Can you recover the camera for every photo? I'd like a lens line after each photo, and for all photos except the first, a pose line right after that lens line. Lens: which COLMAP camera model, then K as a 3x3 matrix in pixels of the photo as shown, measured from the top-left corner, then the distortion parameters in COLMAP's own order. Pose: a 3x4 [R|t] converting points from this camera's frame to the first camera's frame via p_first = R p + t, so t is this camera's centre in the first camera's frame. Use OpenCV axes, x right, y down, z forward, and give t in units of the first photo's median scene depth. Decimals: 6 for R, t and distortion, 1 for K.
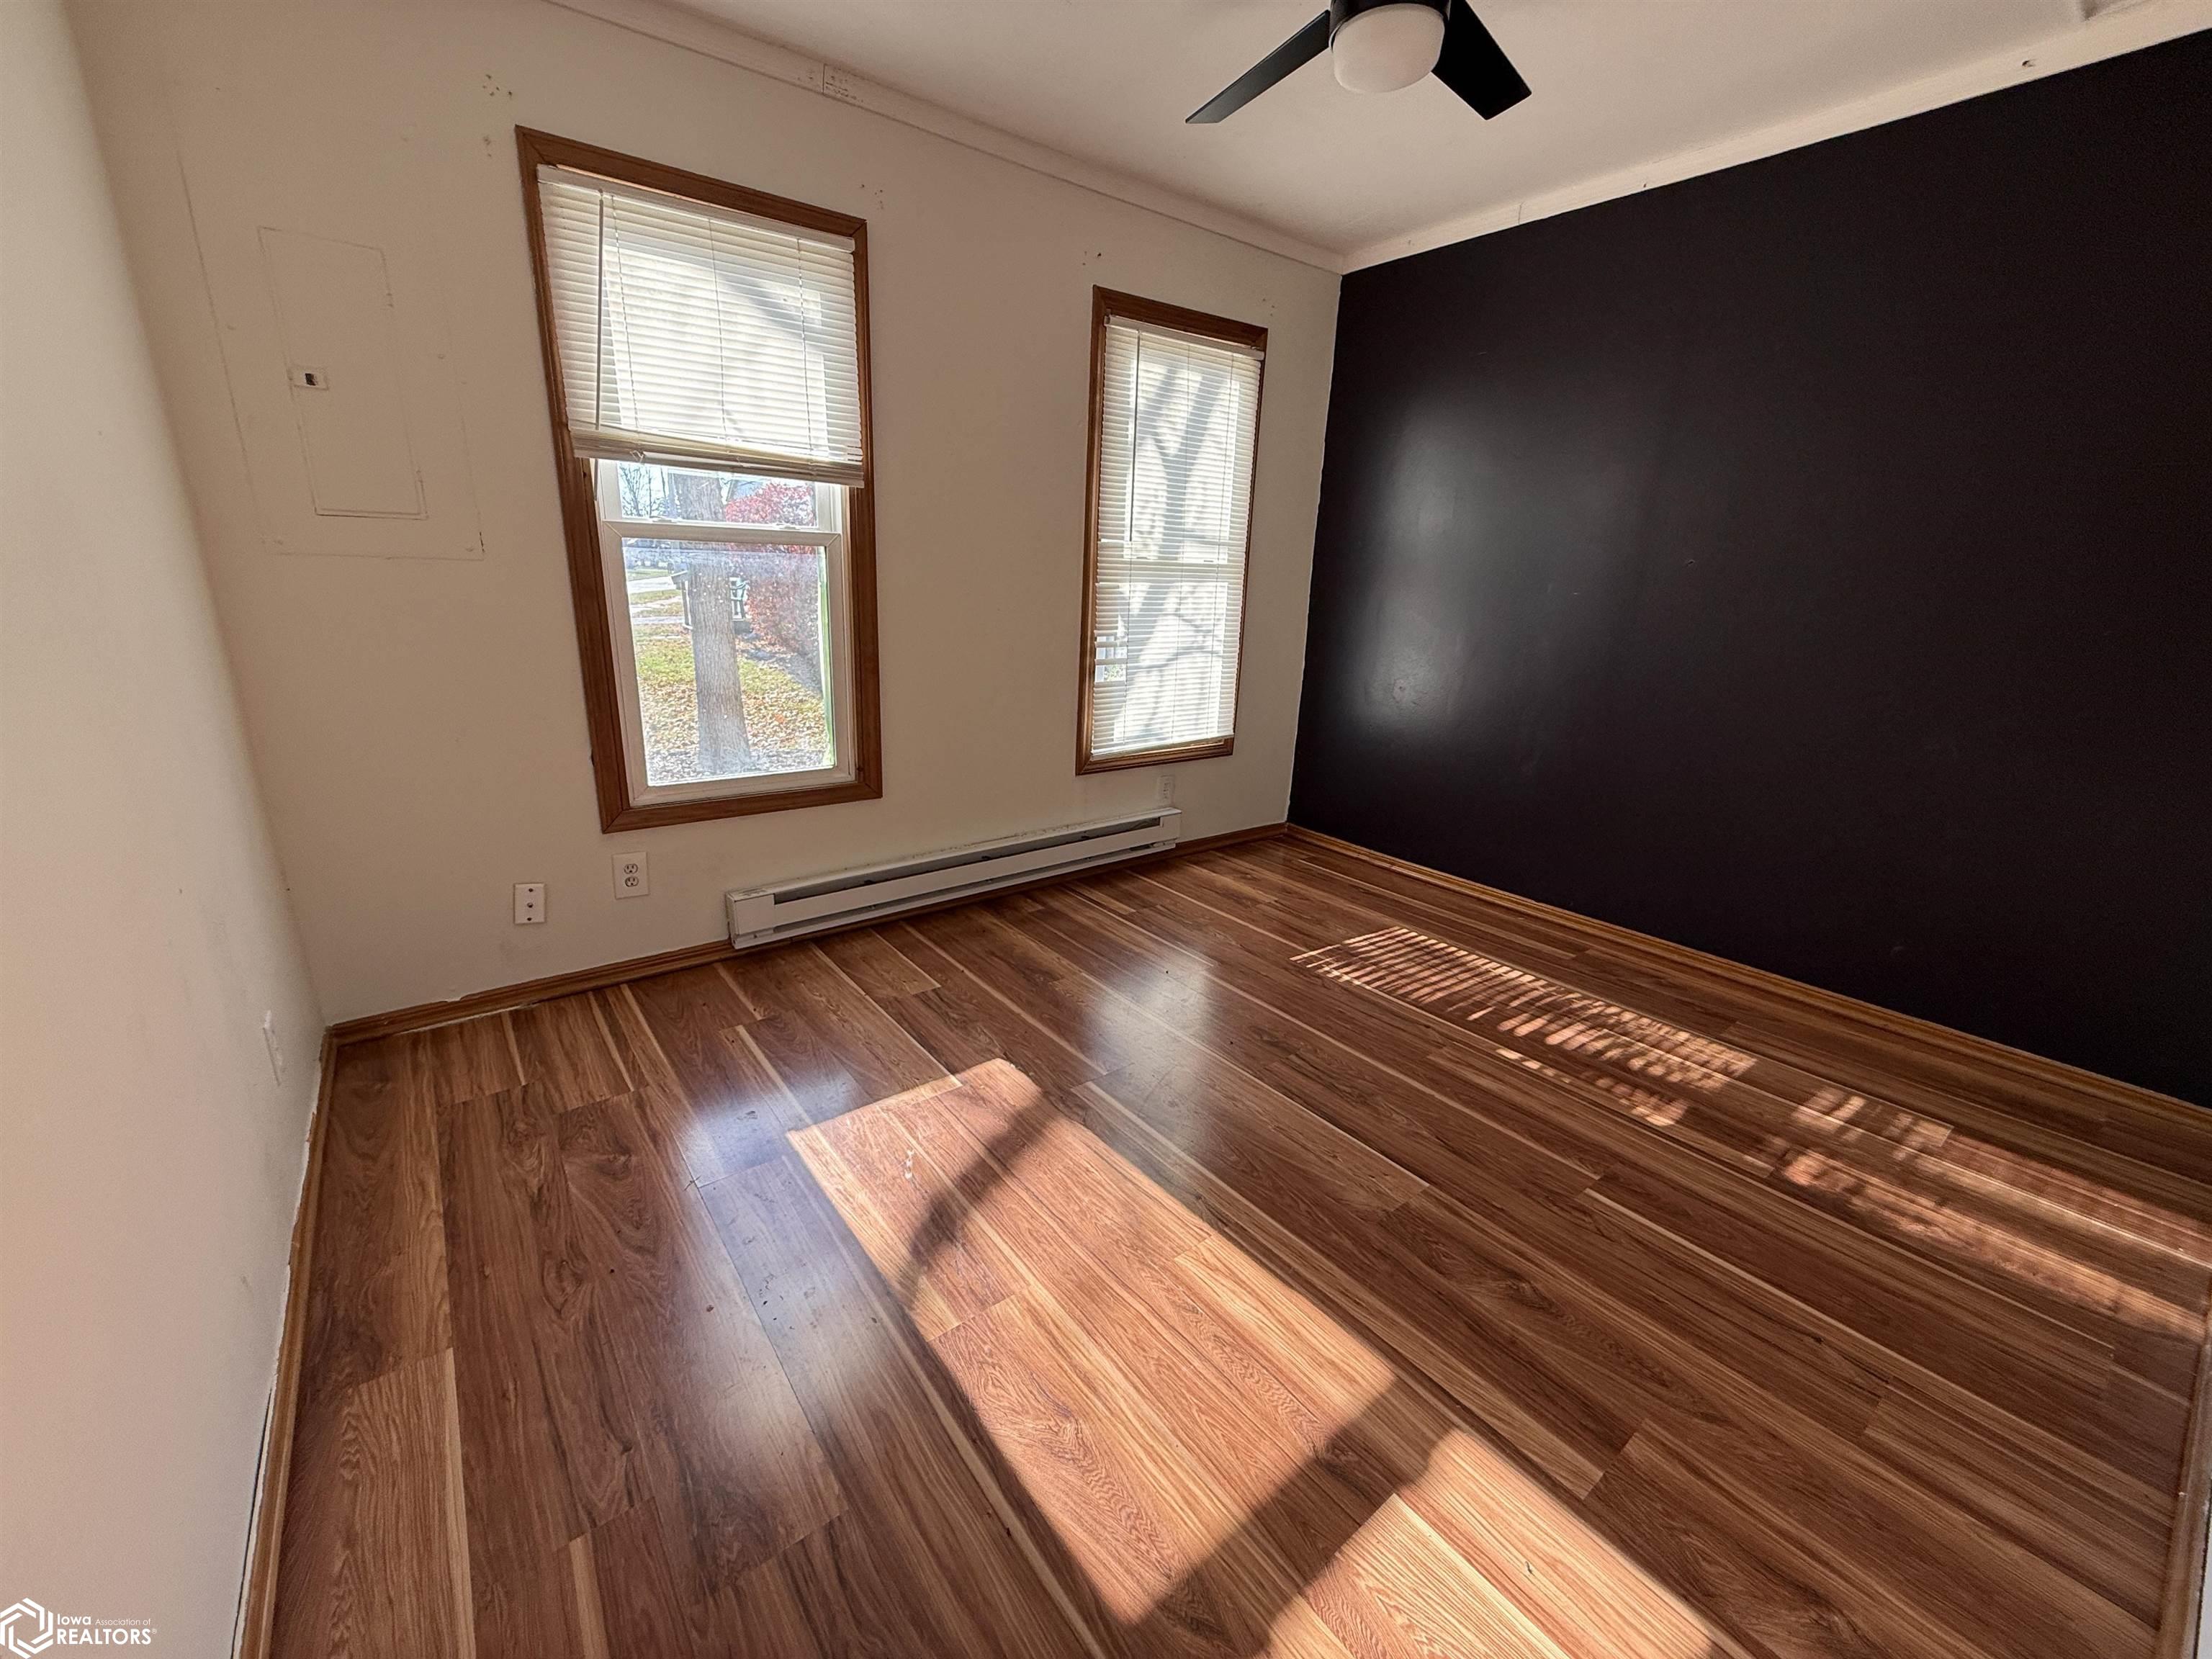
lens RADIAL K [[884.1, 0, 1075.2], [0, 884.1, 833.5], [0, 0, 1]] dist [0.002836, -0.000720]
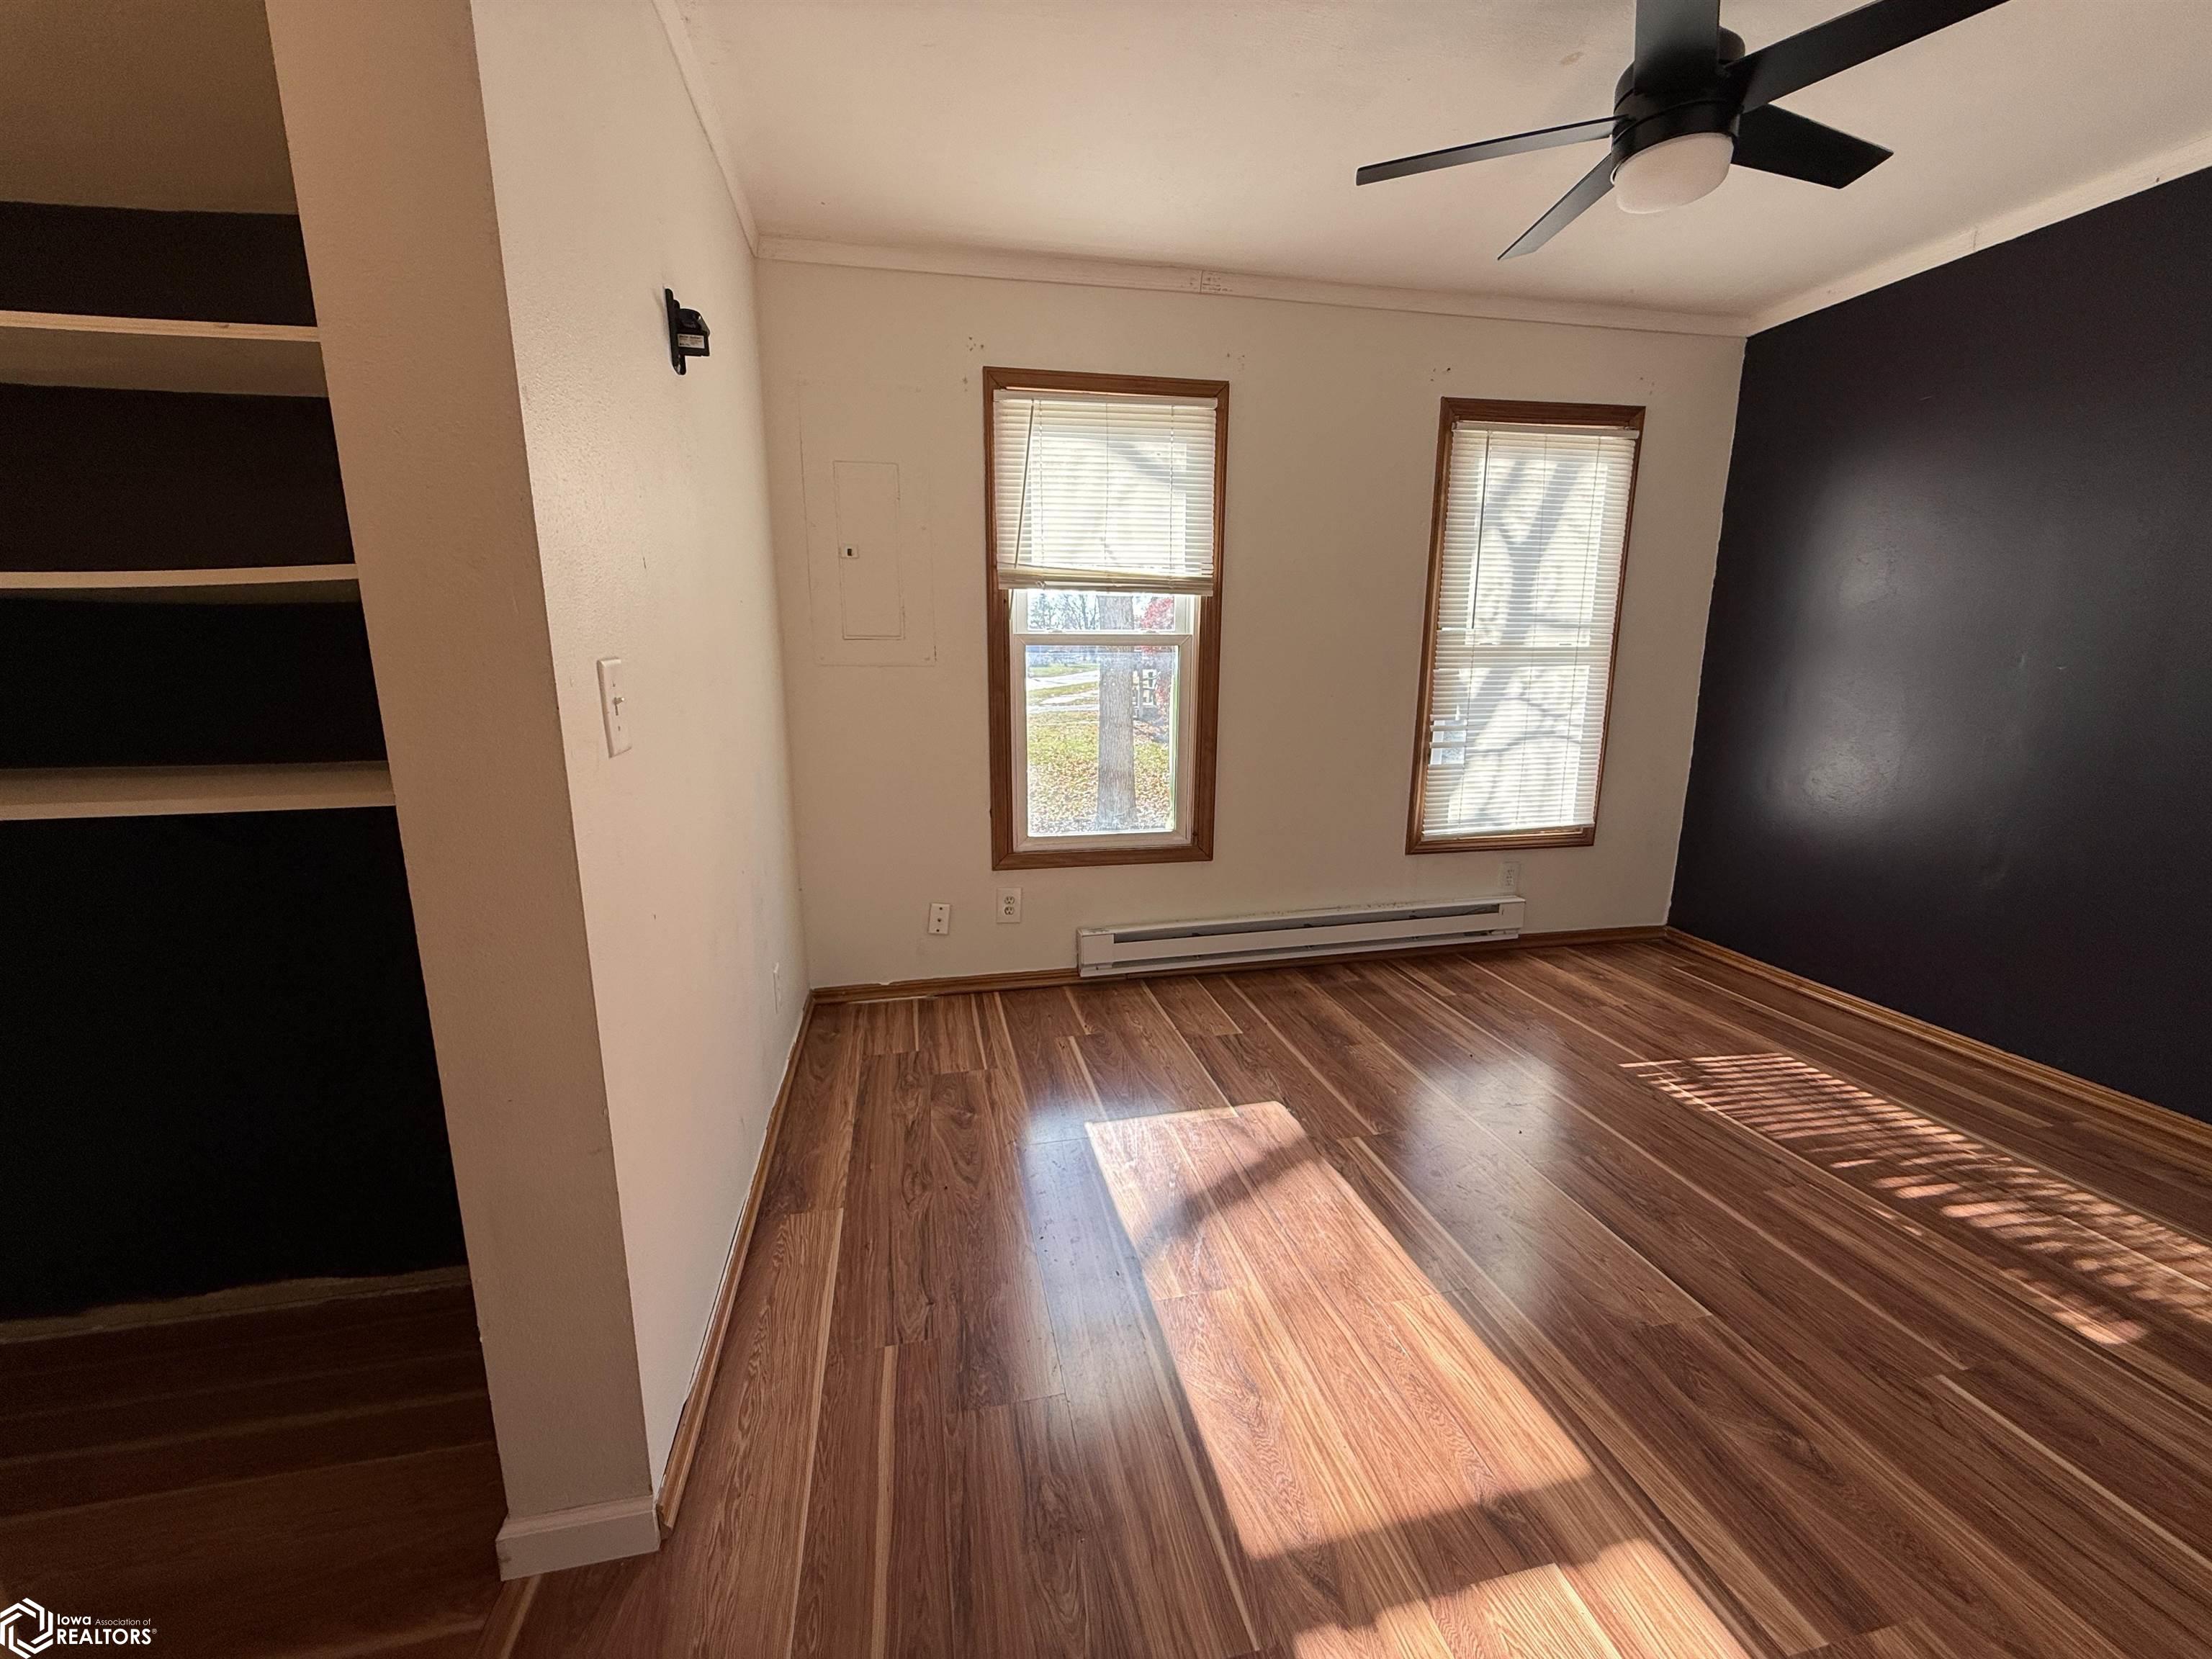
lens RADIAL K [[884.1, 0, 1063.3], [0, 884.1, 841.6], [0, 0, 1]] dist [0.002836, -0.000720]
pose [[0.892245, 0.062140, -0.447256, 0.143114], [-0.100045, 0.993074, -0.061609, 0.029652], [0.440330, 0.099716, 0.892281, -0.117863]]
